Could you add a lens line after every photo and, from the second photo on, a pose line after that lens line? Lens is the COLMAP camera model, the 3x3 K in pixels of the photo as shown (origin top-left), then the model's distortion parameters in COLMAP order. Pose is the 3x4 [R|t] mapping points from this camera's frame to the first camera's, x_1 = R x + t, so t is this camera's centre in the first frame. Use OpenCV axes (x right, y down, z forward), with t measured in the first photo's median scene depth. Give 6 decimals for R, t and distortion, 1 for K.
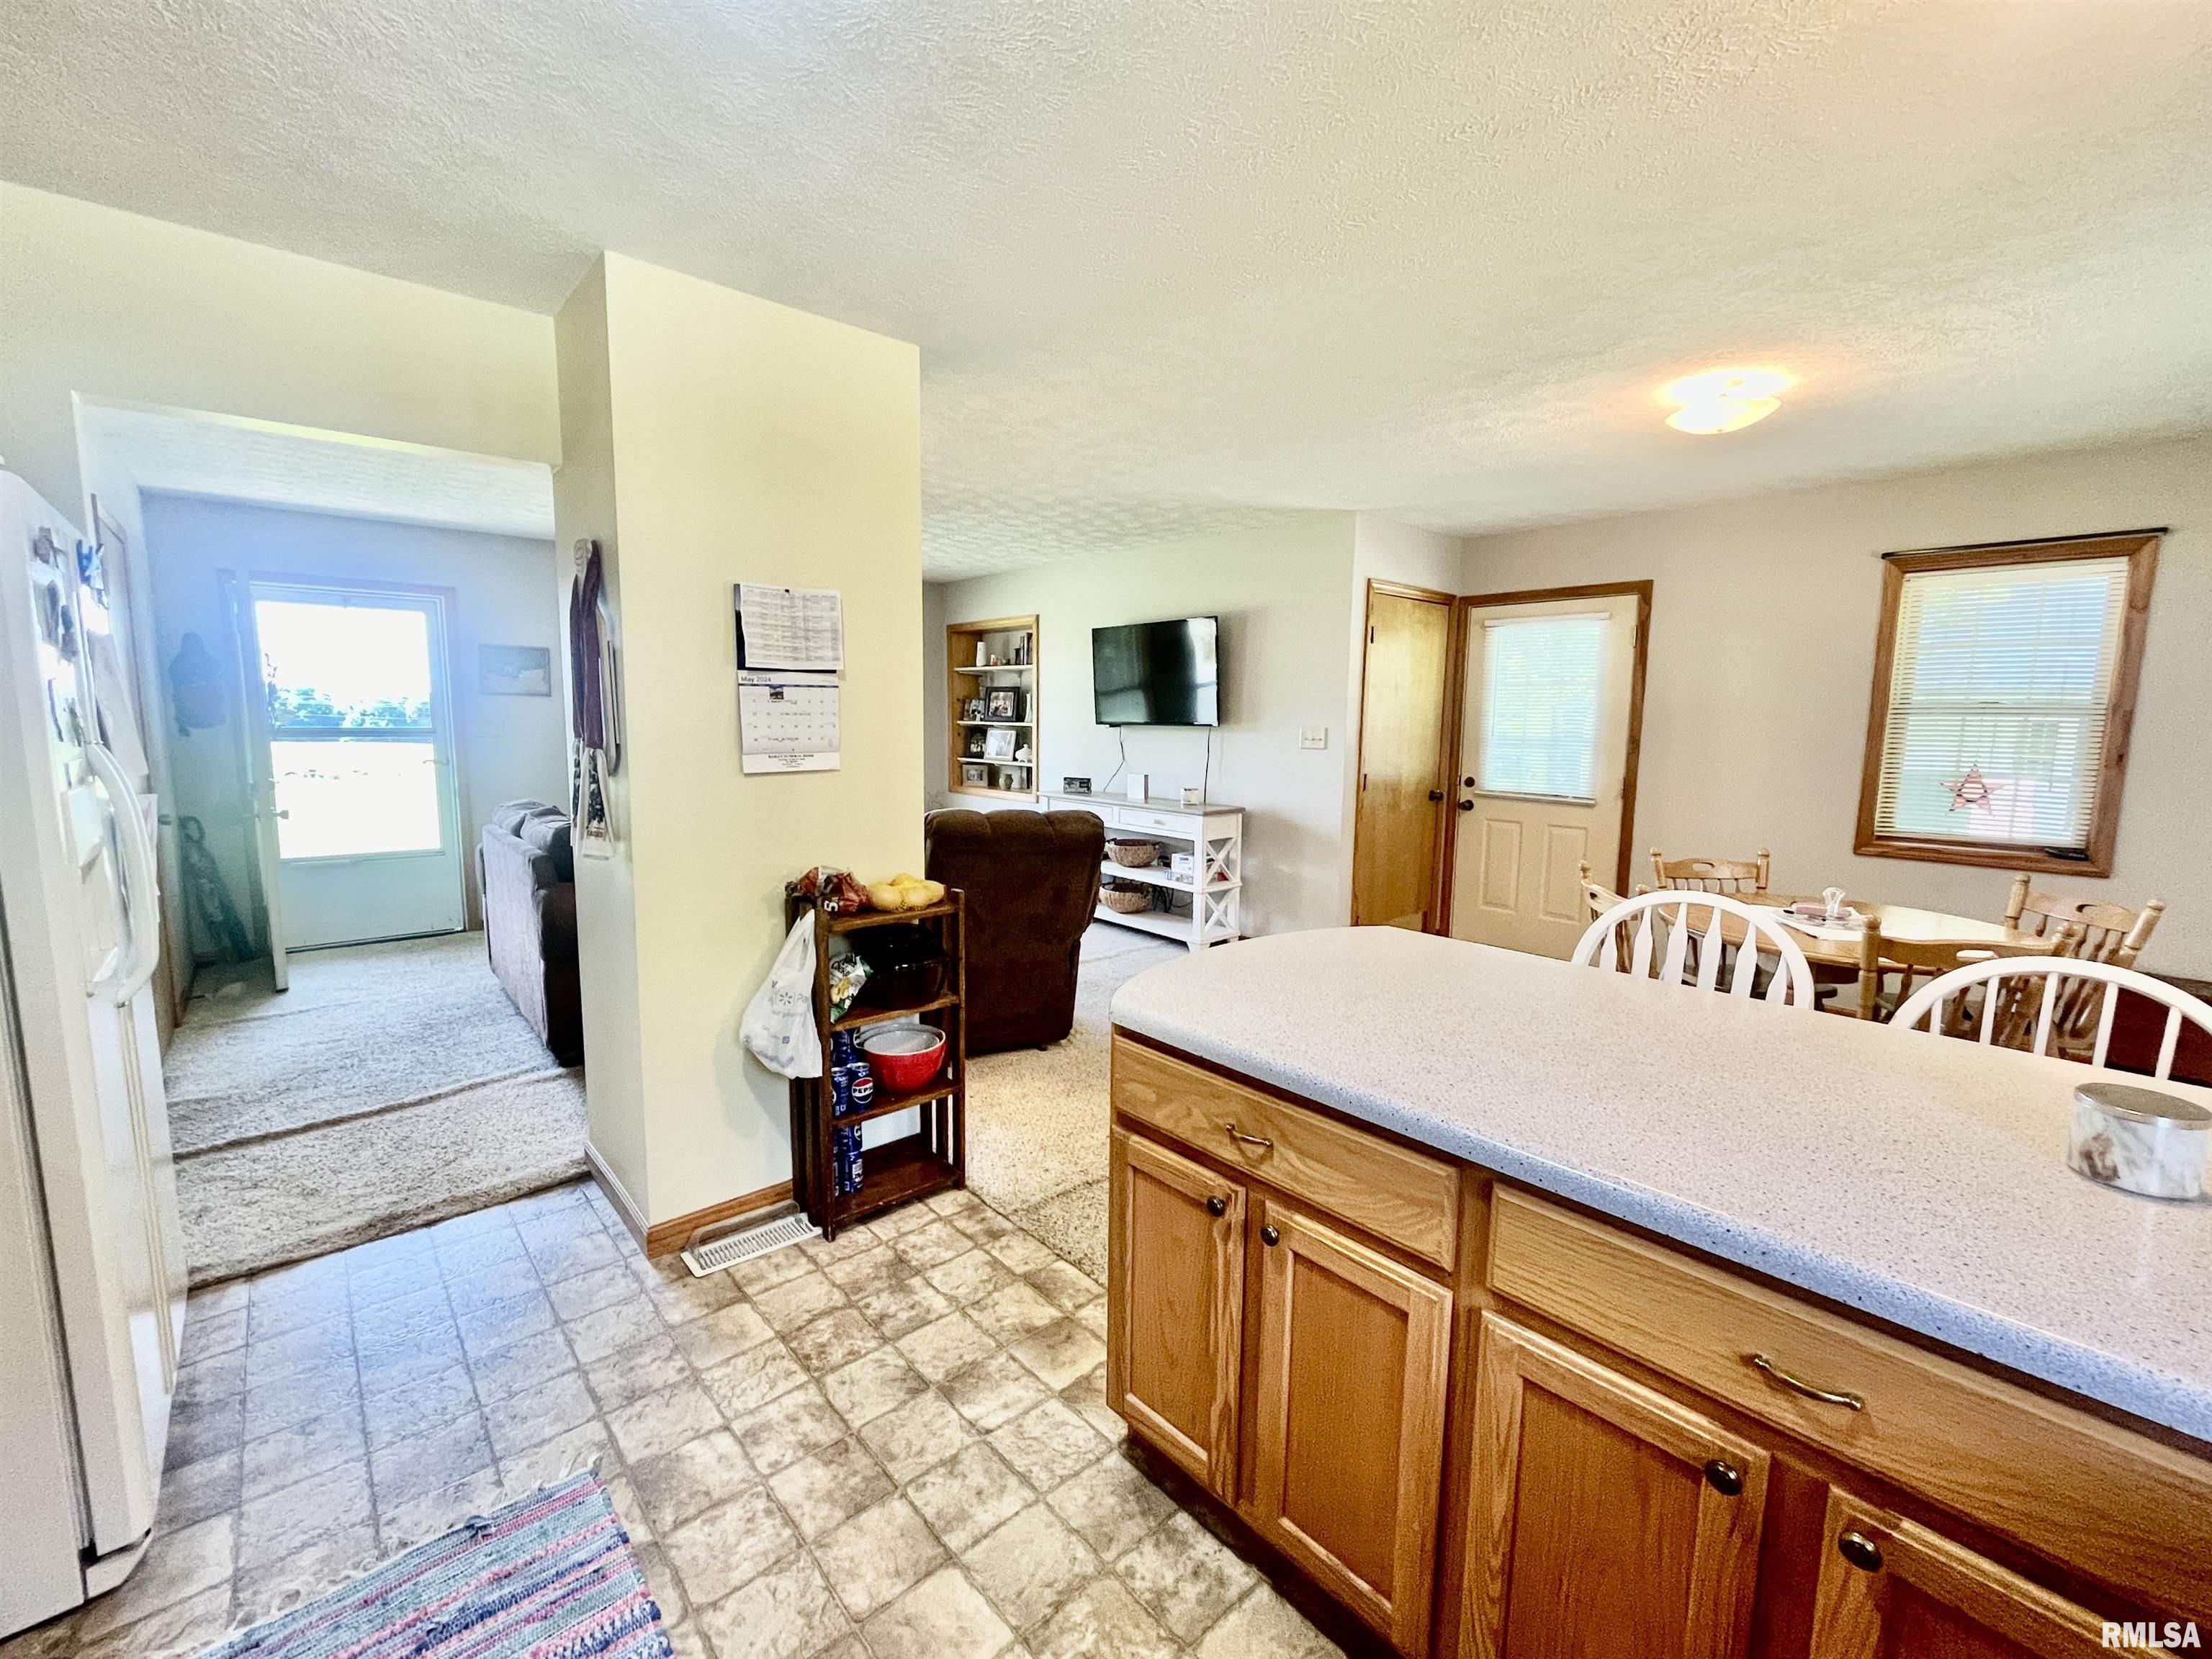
lens RADIAL K [[924.1, 0, 1100.0], [0, 924.1, 828.4], [0, 0, 1]] dist [-0.002699, -0.000525]
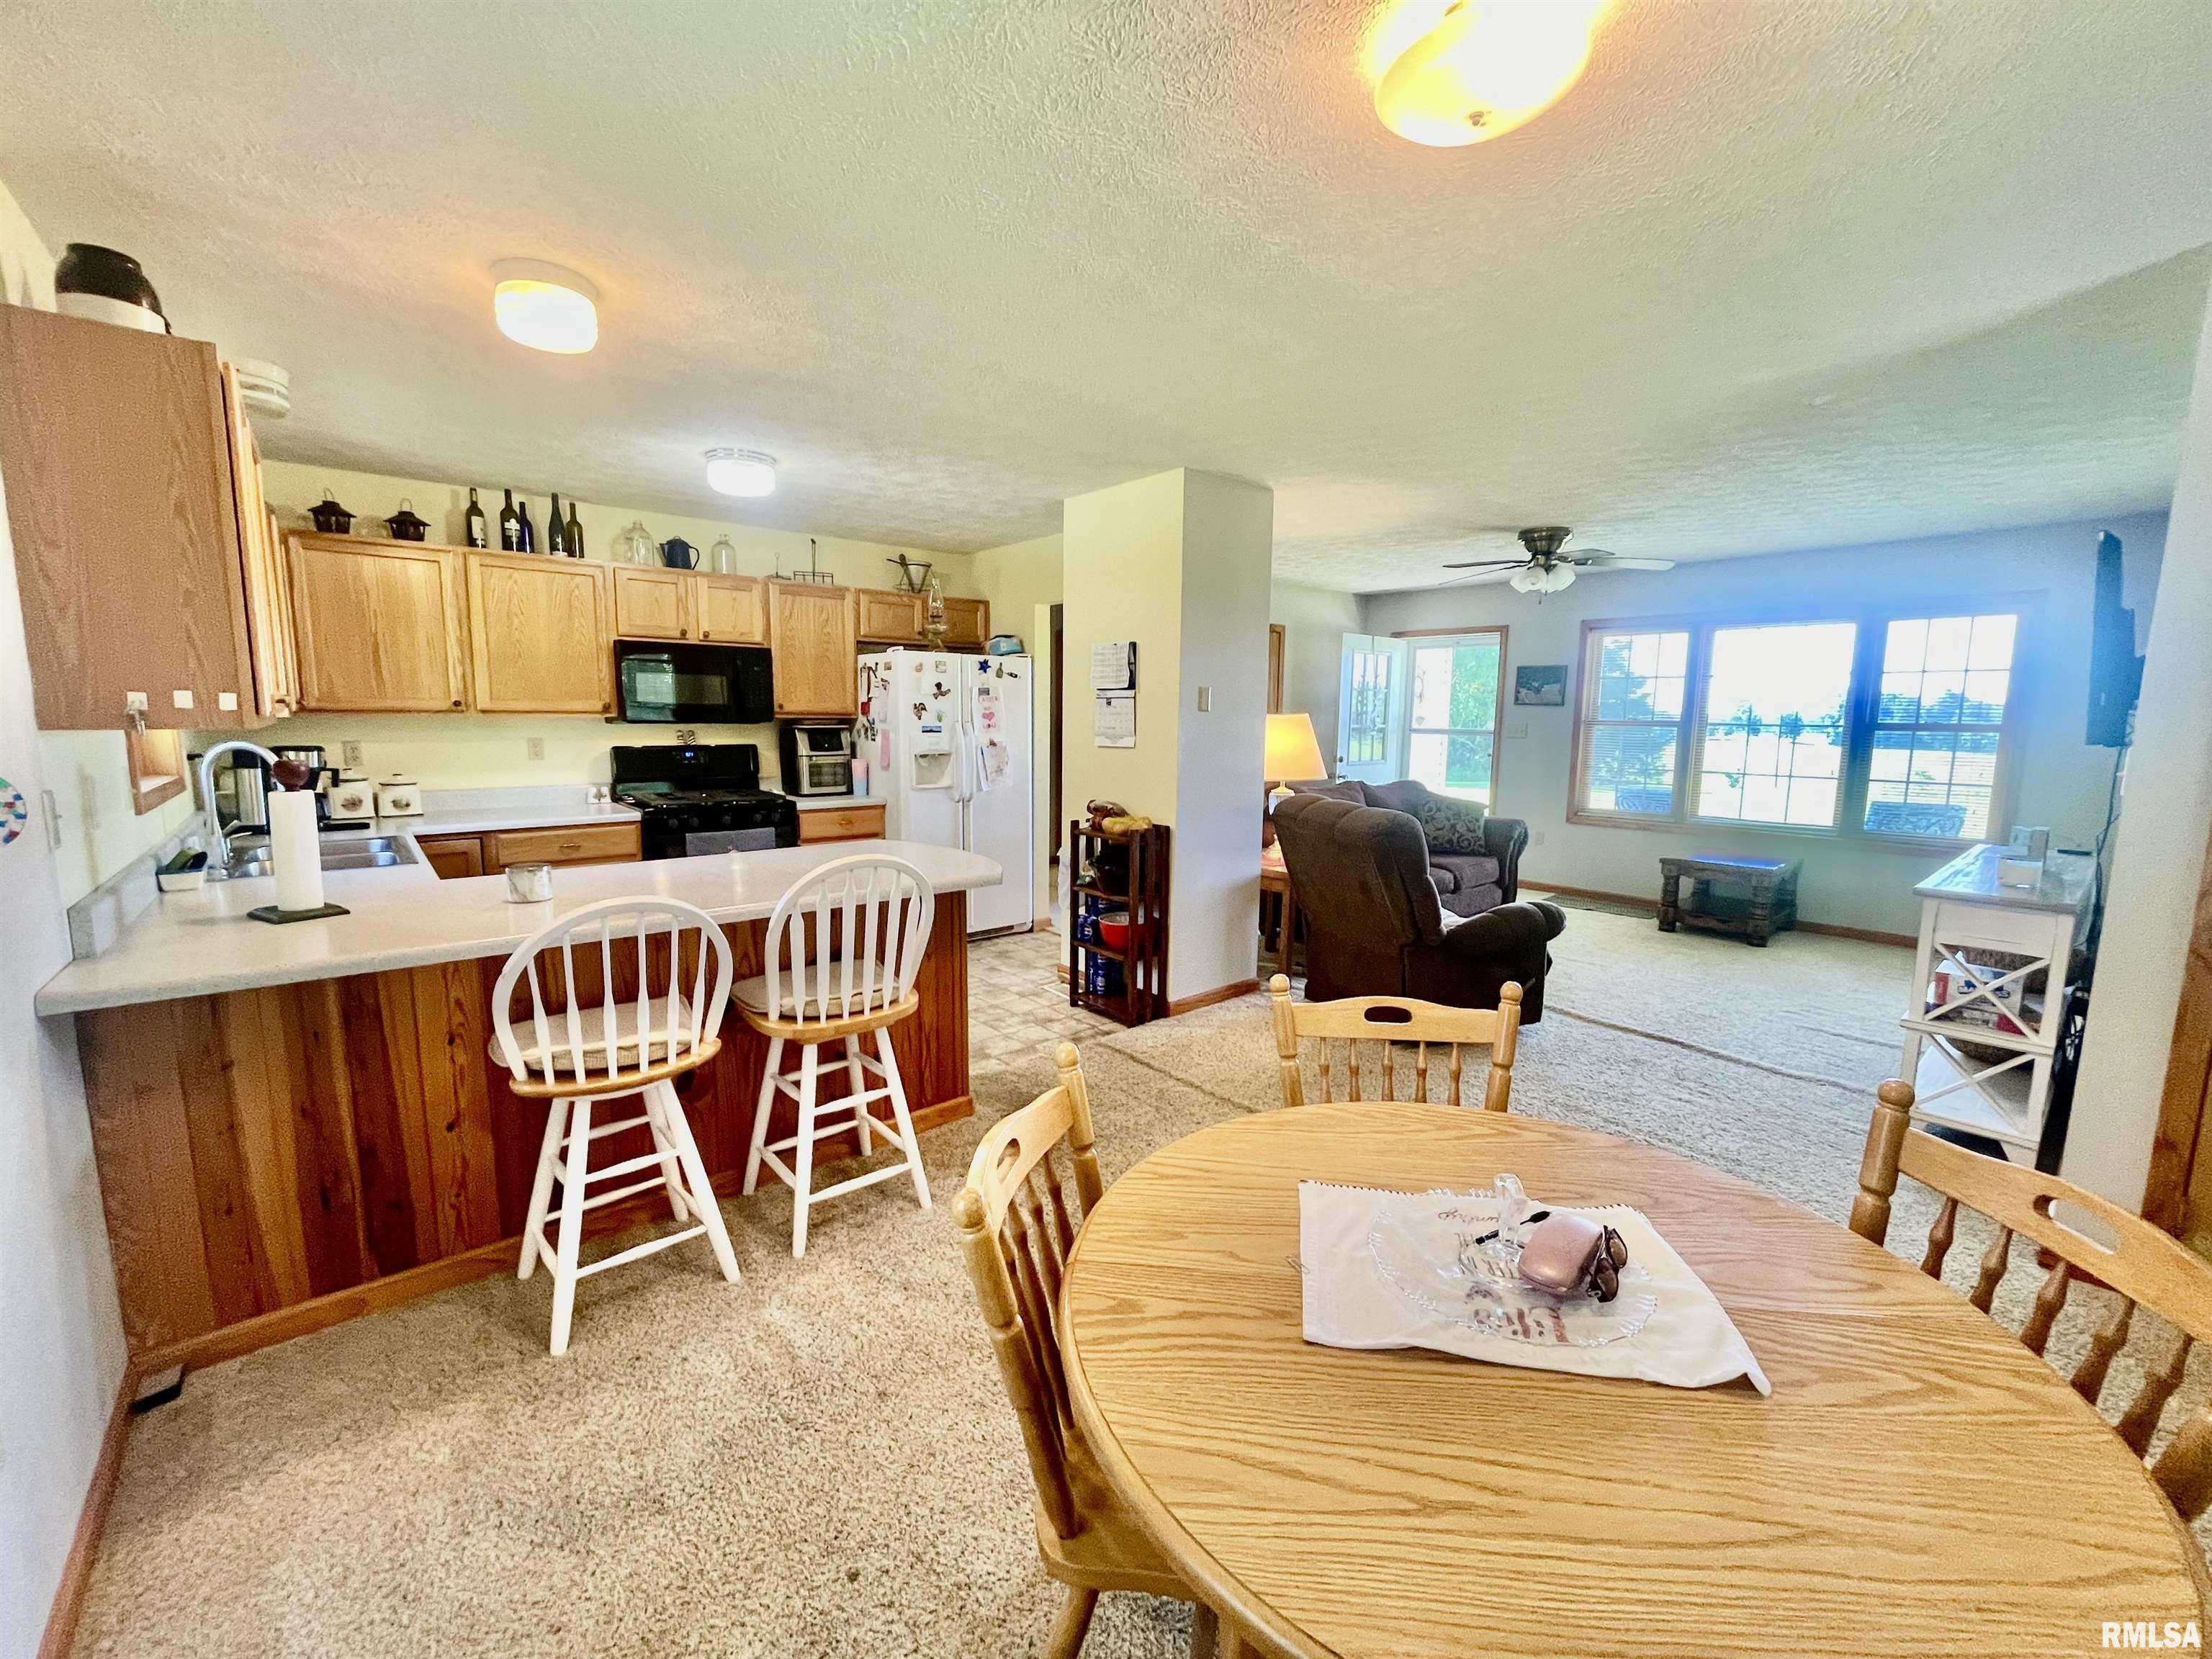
lens RADIAL K [[892.6, 0, 1099.9], [0, 892.6, 826.7], [0, 0, 1]] dist [-0.001702, -0.000206]
pose [[-0.014704, 0.120821, -0.992565, 0.919697], [-0.132992, 0.983617, 0.121702, -0.076818], [0.991008, 0.133793, 0.001605, 0.663851]]
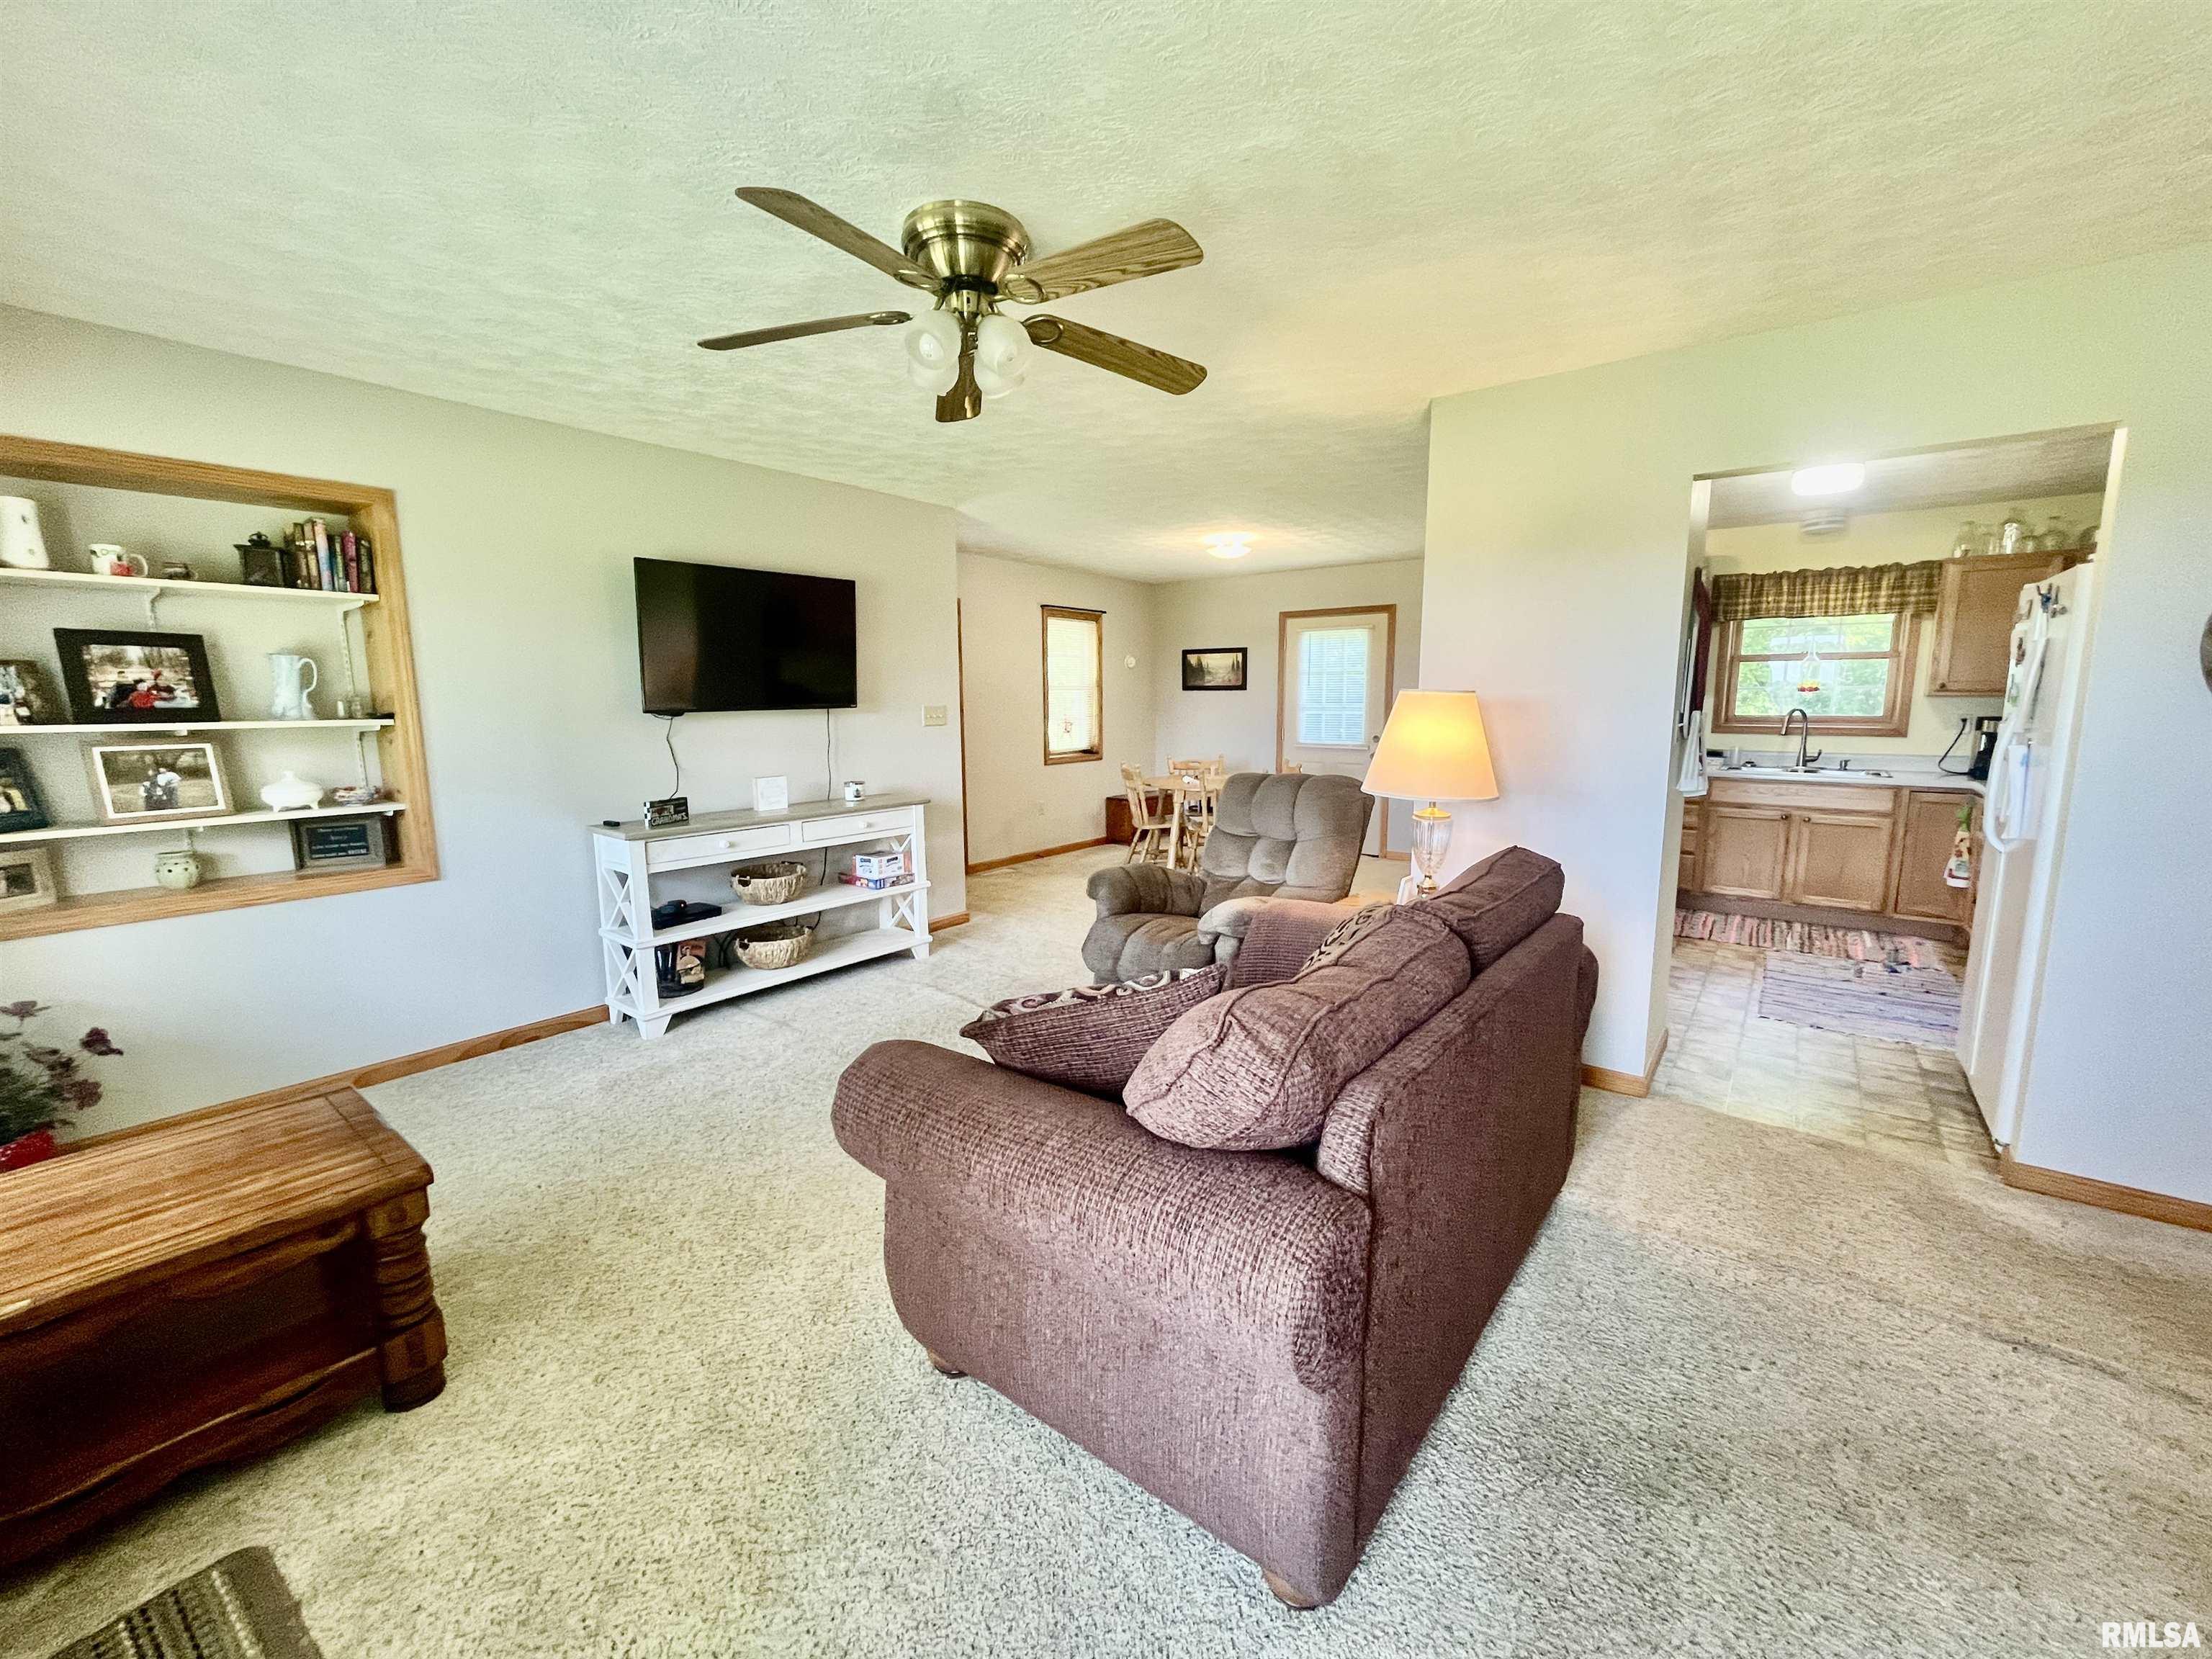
lens RADIAL K [[892.6, 0, 1099.9], [0, 892.6, 826.7], [0, 0, 1]] dist [-0.001702, -0.000206]
pose [[-0.182270, -0.152387, 0.971368, -1.087408], [0.126287, 0.976106, 0.176827, -0.175289], [-0.975105, 0.154901, -0.158670, 1.340355]]
